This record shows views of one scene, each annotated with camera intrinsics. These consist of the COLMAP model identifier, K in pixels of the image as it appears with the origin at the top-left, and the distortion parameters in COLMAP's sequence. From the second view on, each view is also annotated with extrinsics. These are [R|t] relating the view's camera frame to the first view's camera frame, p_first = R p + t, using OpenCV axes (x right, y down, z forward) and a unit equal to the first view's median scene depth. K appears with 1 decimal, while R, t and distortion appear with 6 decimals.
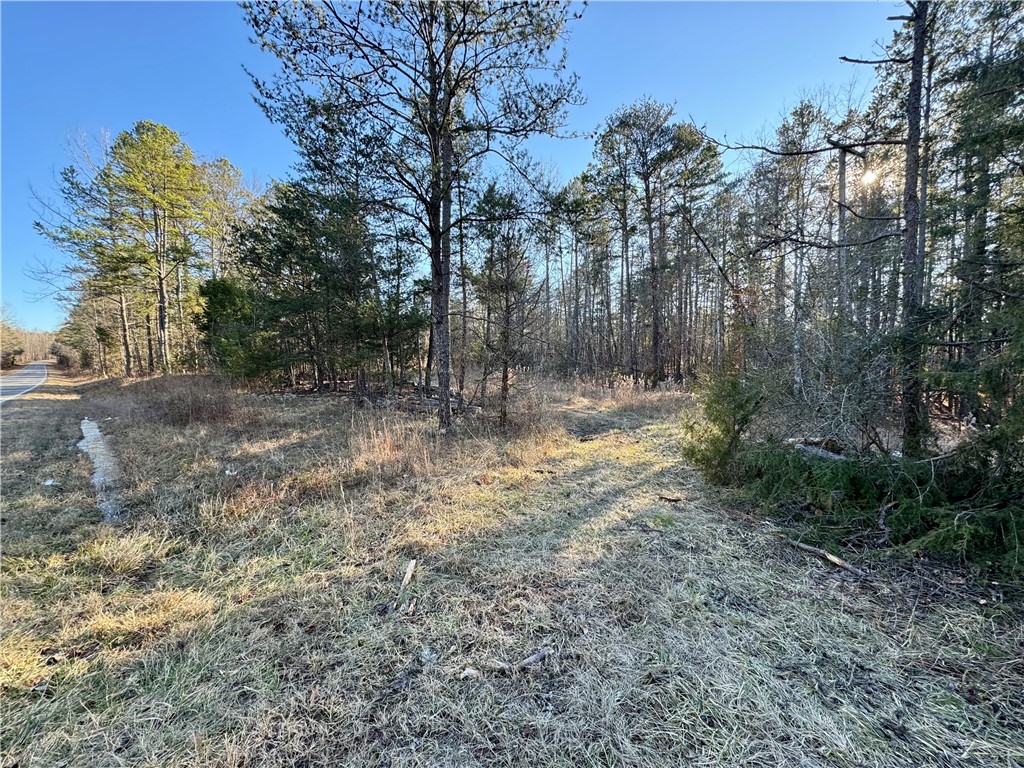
lens RADIAL K [[408.6, 0, 509.9], [0, 408.6, 378.8], [0, 0, 1]] dist [0.001122, -0.000163]
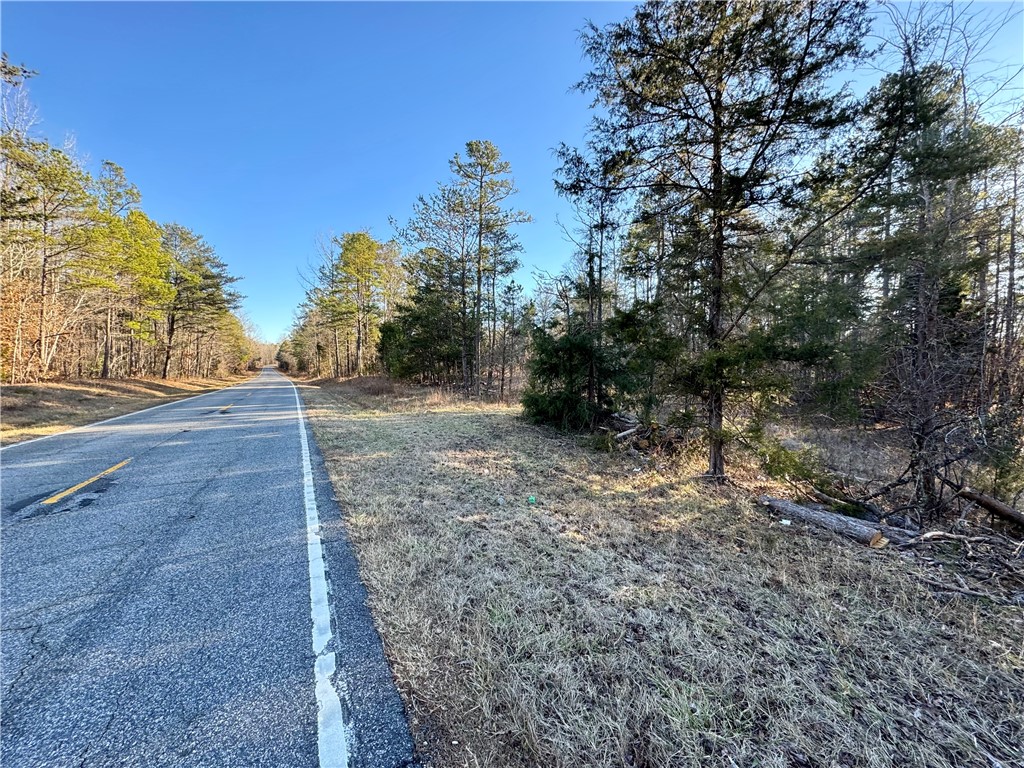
lens RADIAL K [[408.6, 0, 515.5], [0, 408.6, 384.0], [0, 0, 1]] dist [0.001122, -0.000163]
pose [[0.955668, 0.023020, -0.293545, 1.004835], [-0.024417, 0.999701, -0.001097, 0.032263], [0.293432, 0.008216, 0.955945, -1.547771]]
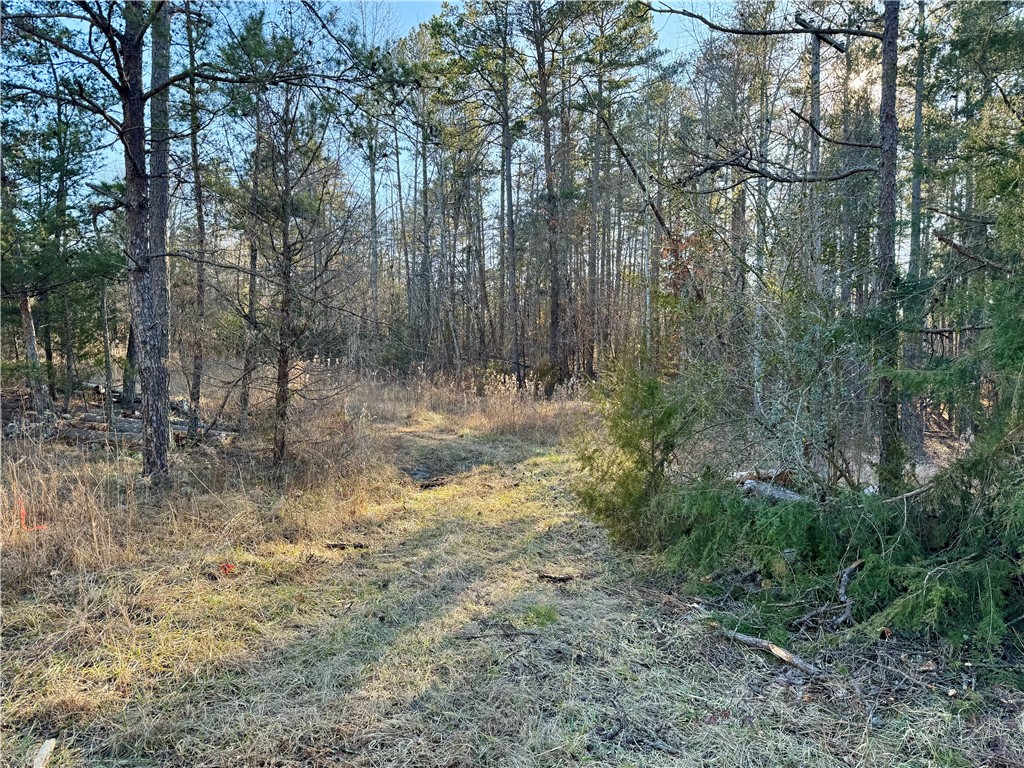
lens RADIAL K [[715.4, 0, 510.5], [0, 715.4, 381.9], [0, 0, 1]] dist [0.059737, -0.062923]
pose [[0.962847, 0.000536, 0.270047, 0.031400], [-0.001321, 0.999995, 0.002726, 0.000325], [-0.270044, -0.002982, 0.962843, -0.003871]]
